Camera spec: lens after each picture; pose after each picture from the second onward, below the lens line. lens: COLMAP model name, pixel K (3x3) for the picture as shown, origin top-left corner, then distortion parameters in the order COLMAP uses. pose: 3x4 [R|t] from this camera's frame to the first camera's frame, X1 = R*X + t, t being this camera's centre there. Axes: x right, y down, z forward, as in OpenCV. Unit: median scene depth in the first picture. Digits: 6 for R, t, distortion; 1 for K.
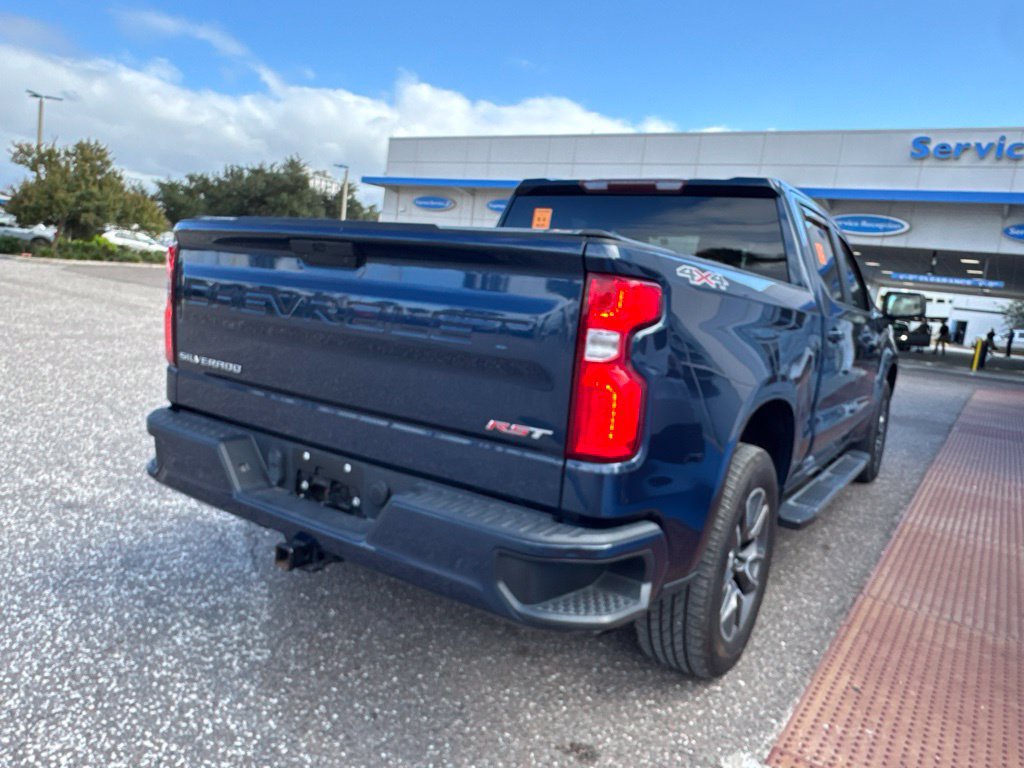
lens RADIAL K [[724.2, 0, 510.9], [0, 724.2, 392.2], [0, 0, 1]] dist [0.014746, -0.018592]
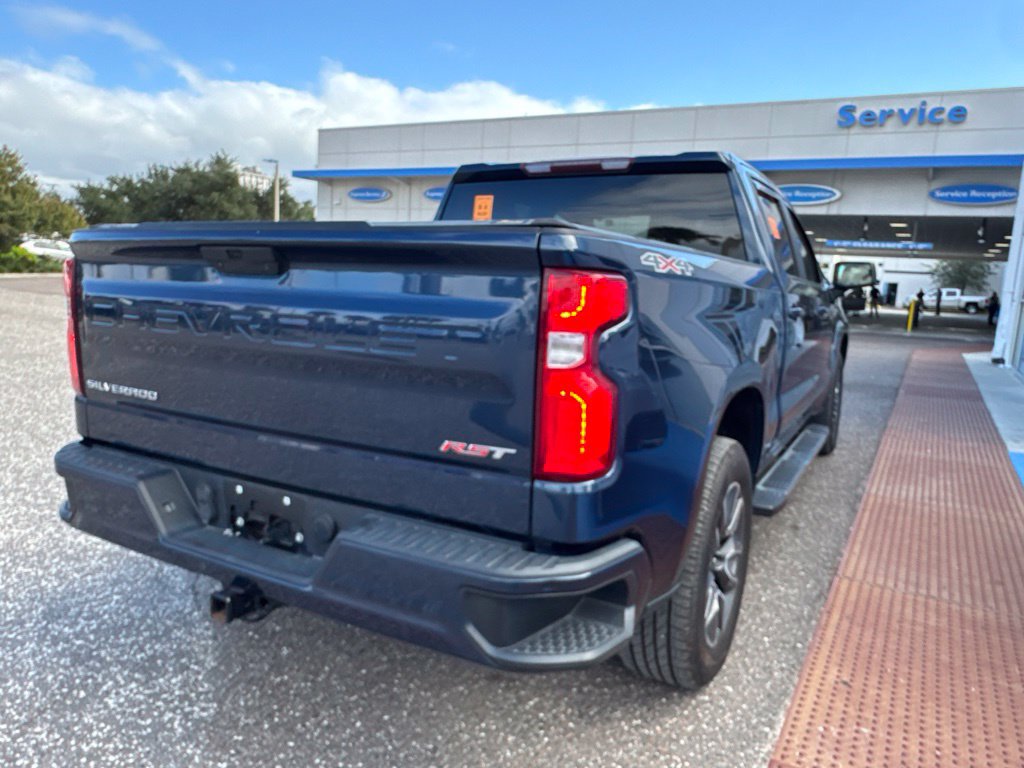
lens RADIAL K [[724.2, 0, 512.3], [0, 724.2, 393.1], [0, 0, 1]] dist [0.014746, -0.018592]
pose [[0.995228, -0.069129, 0.068863, -0.001838], [0.067766, 0.997460, 0.021942, -0.022658], [-0.070205, -0.017170, 0.997385, 0.079445]]
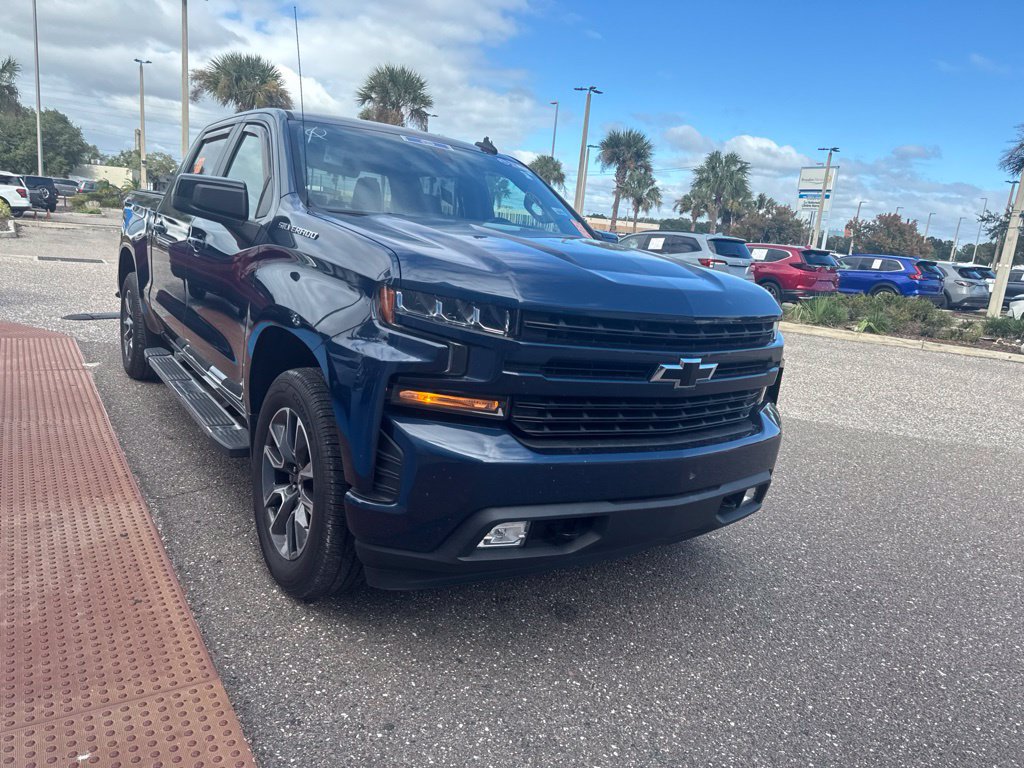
lens RADIAL K [[724.2, 0, 510.9], [0, 724.2, 385.6], [0, 0, 1]] dist [0.014746, -0.018592]
pose [[-0.357728, 0.064903, -0.931568, 1.863931], [-0.264899, 0.949550, 0.167879, -0.249244], [0.895466, 0.306826, -0.322488, 2.661061]]
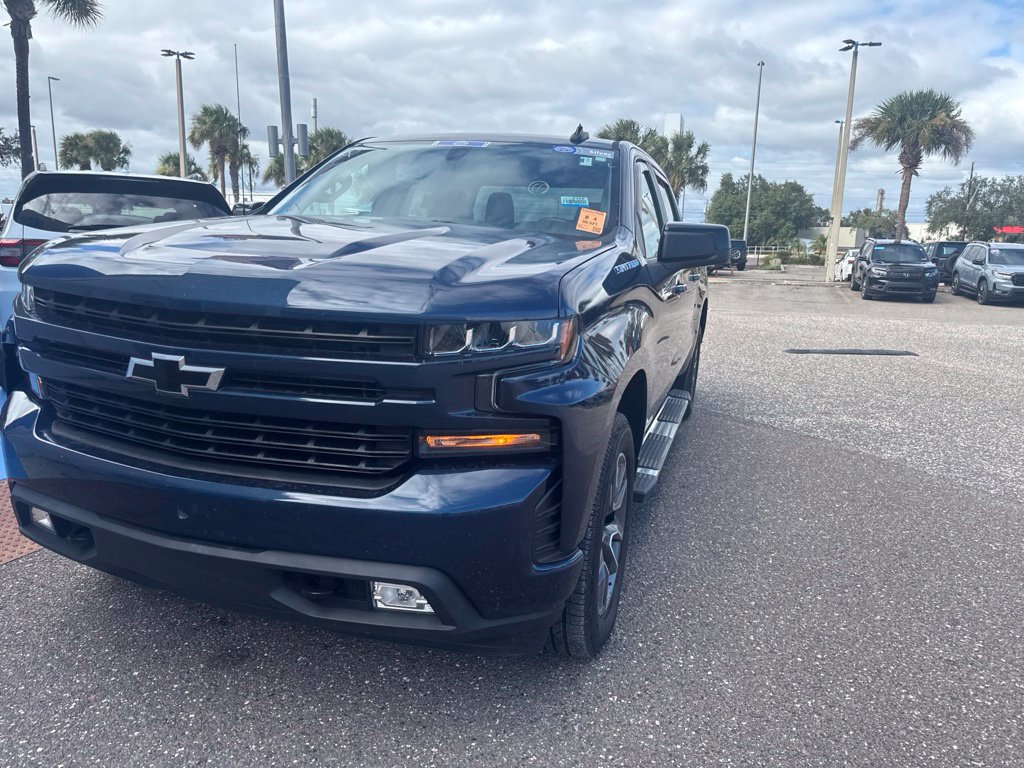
lens RADIAL K [[724.2, 0, 507.0], [0, 724.2, 391.9], [0, 0, 1]] dist [0.014746, -0.018592]
pose [[-0.957360, -0.073834, -0.279304, 0.853964], [-0.164319, 0.934341, 0.316237, -0.420155], [0.237616, 0.348648, -0.906633, 3.252121]]
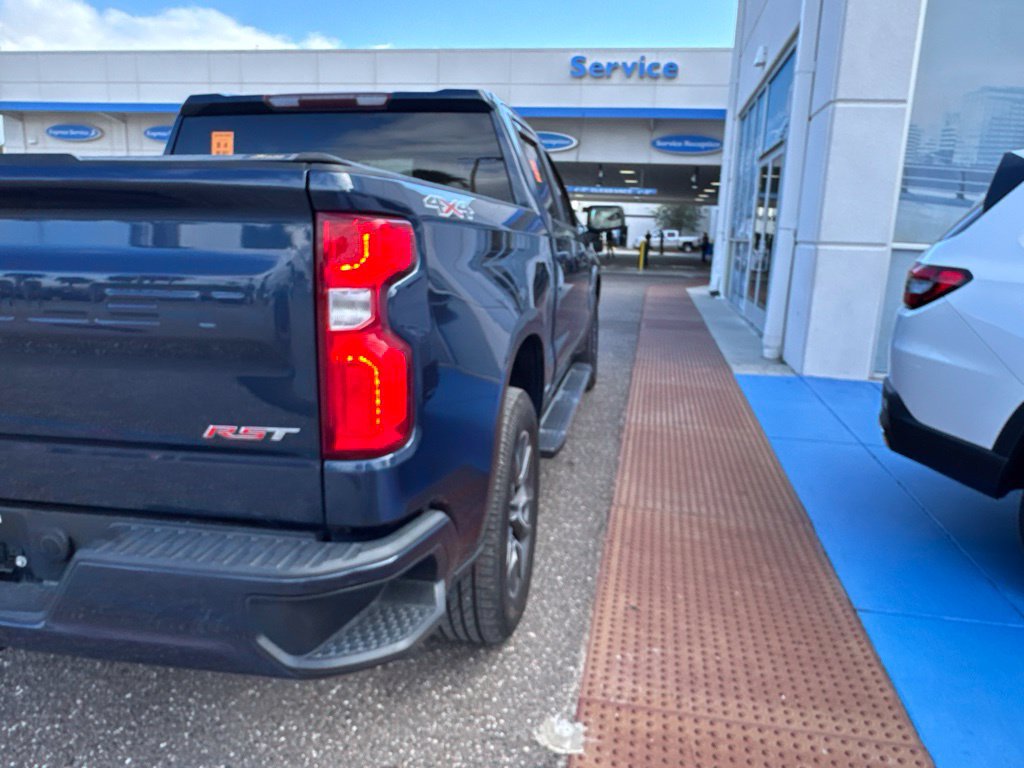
lens RADIAL K [[724.2, 0, 507.1], [0, 724.2, 390.3], [0, 0, 1]] dist [0.014746, -0.018592]
pose [[0.917355, -0.158799, 0.365024, -0.008956], [0.123691, 0.985305, 0.117792, -0.031010], [-0.378366, -0.062907, 0.923516, 0.145692]]
